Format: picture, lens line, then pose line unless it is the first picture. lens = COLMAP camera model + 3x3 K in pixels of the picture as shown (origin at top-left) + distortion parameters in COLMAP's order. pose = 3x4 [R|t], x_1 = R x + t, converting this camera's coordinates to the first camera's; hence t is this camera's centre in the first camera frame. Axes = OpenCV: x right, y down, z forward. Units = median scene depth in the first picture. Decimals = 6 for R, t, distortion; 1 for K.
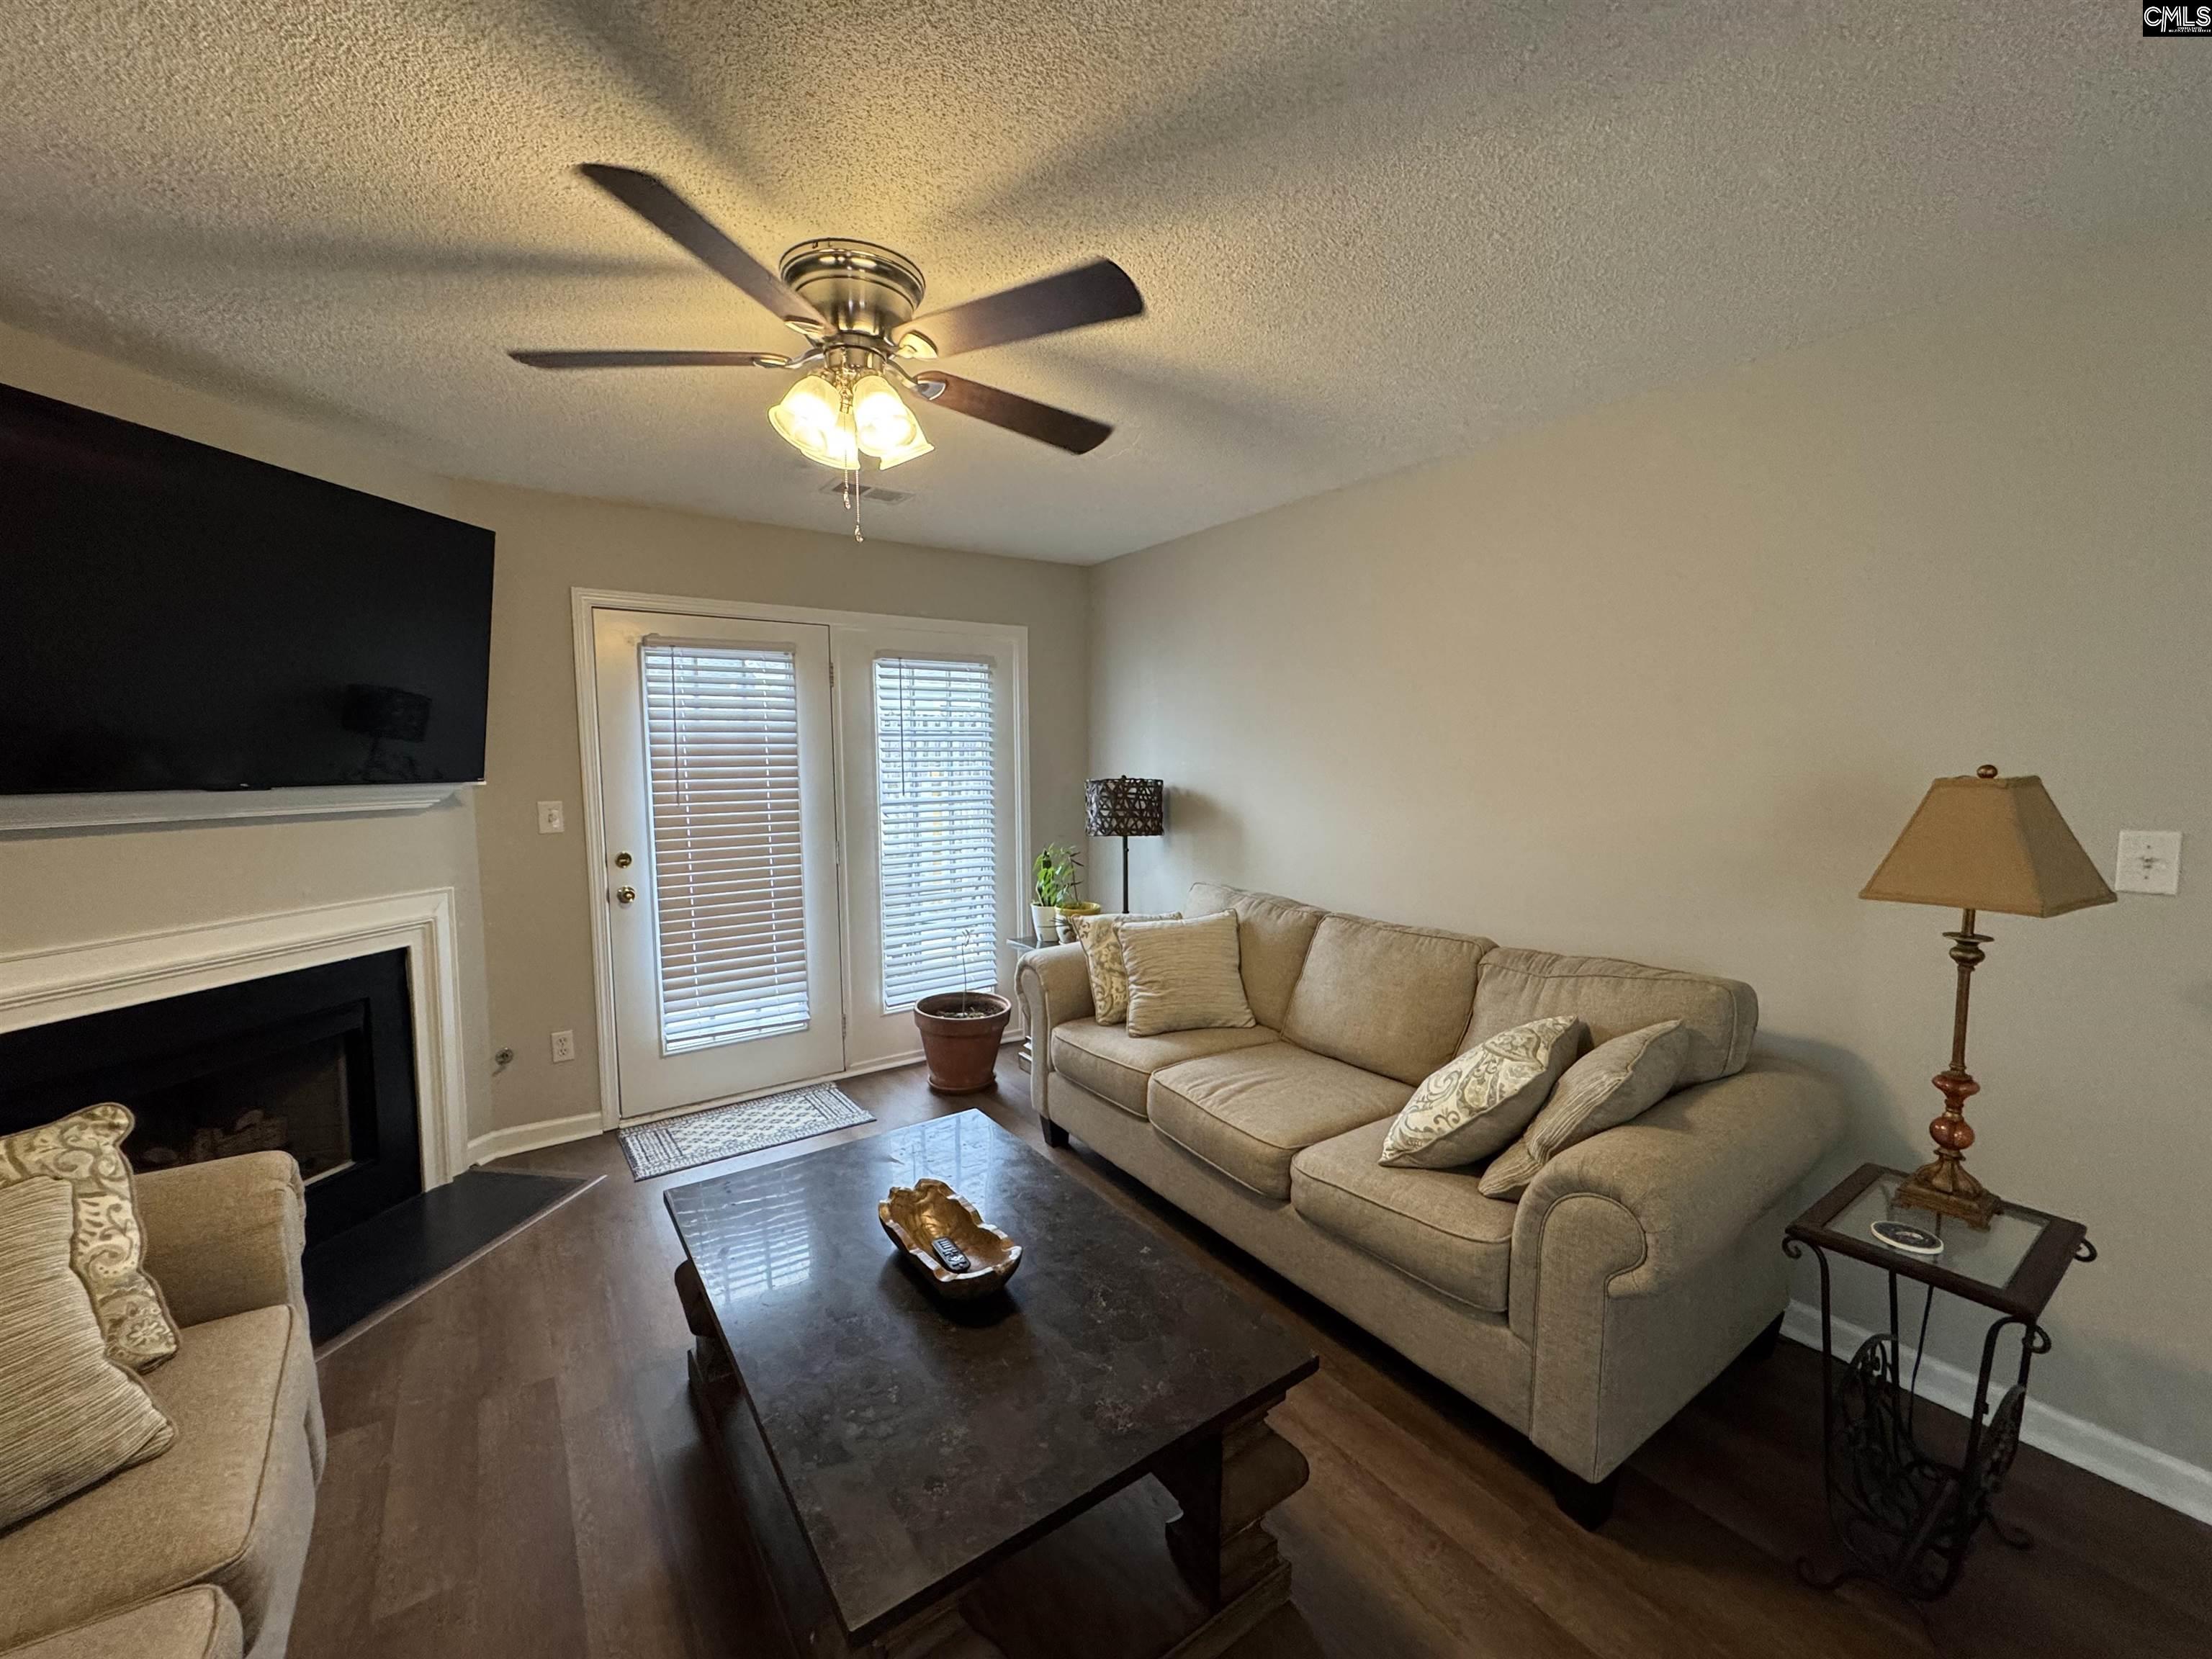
lens RADIAL K [[890.2, 0, 1106.5], [0, 890.2, 831.4], [0, 0, 1]] dist [-0.003690, 0.000522]
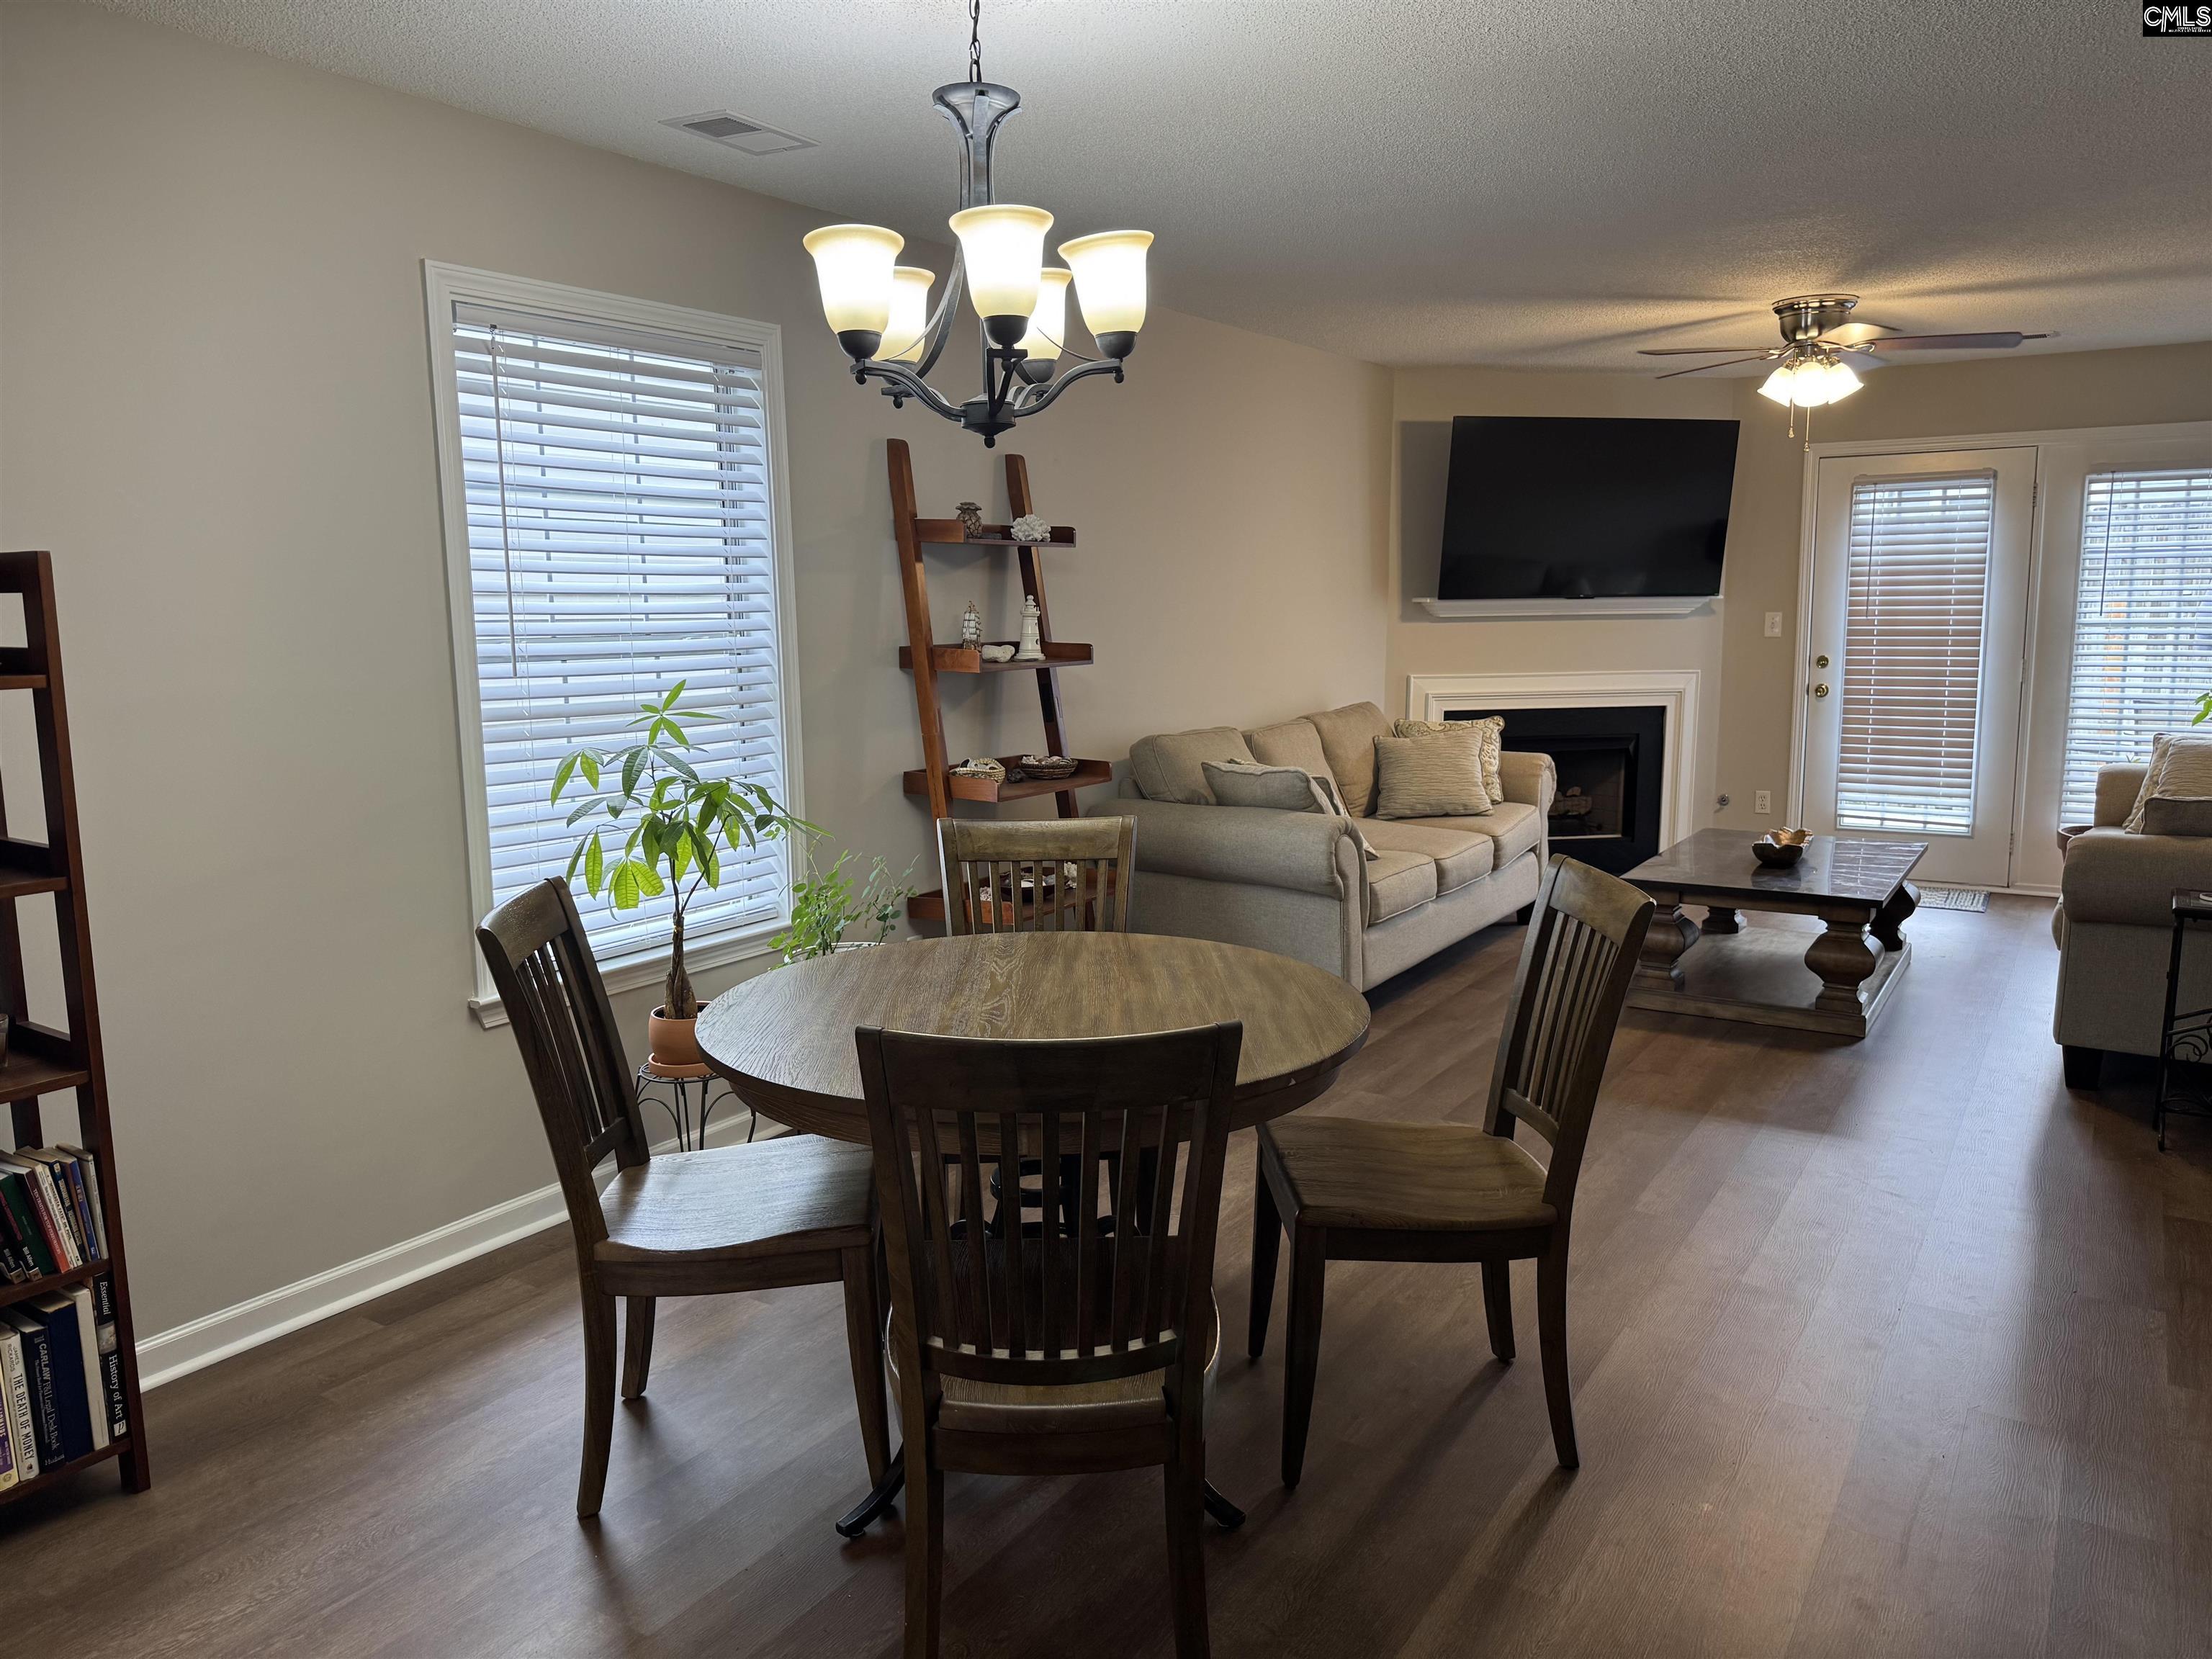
lens RADIAL K [[1555.2, 0, 1104.6], [0, 1555.2, 824.2], [0, 0, 1]] dist [-0.002484, -0.001048]
pose [[0.368915, 0.140025, -0.918855, 1.105128], [-0.070027, 0.989964, 0.122746, 0.060410], [0.926821, 0.019062, 0.375018, -0.730307]]
